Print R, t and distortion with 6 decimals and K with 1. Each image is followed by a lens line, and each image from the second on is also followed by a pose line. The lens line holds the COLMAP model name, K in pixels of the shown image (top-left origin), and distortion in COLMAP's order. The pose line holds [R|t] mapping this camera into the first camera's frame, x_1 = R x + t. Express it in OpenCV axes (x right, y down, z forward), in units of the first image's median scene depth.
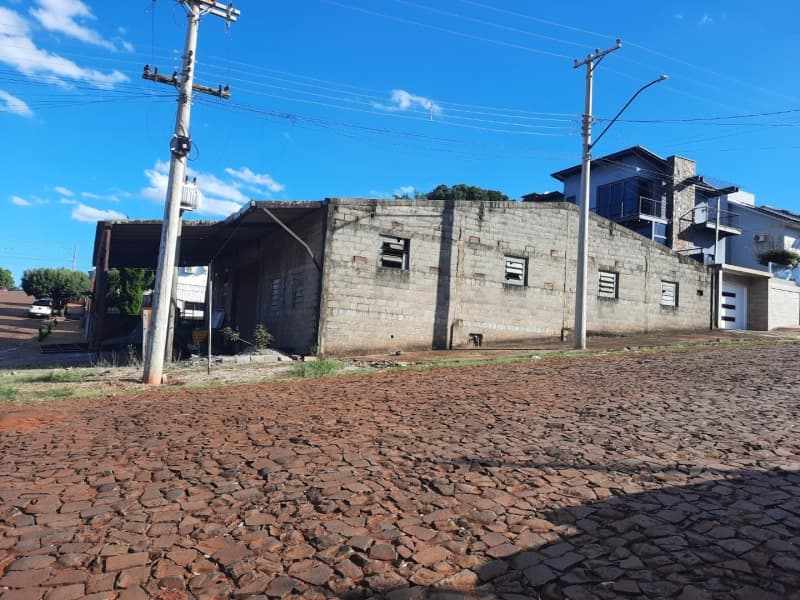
lens RADIAL K [[580.1, 0, 405.0], [0, 580.1, 301.8], [0, 0, 1]] dist [0.068245, -0.059057]
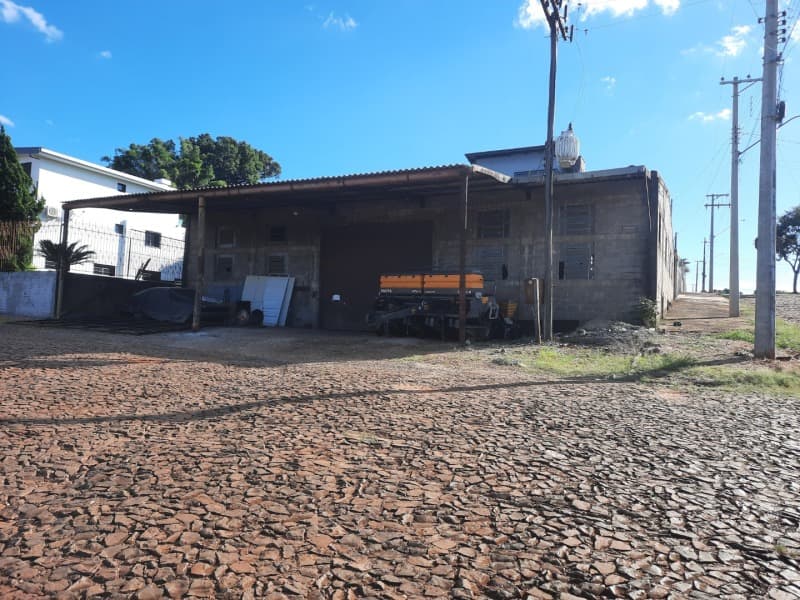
lens RADIAL K [[582.6, 0, 404.8], [0, 582.6, 301.3], [0, 0, 1]] dist [0.063390, -0.058260]
pose [[0.817656, 0.000920, 0.575707, -0.929106], [-0.033457, 0.998385, 0.045922, 0.012050], [-0.574735, -0.056810, 0.816366, 0.354710]]
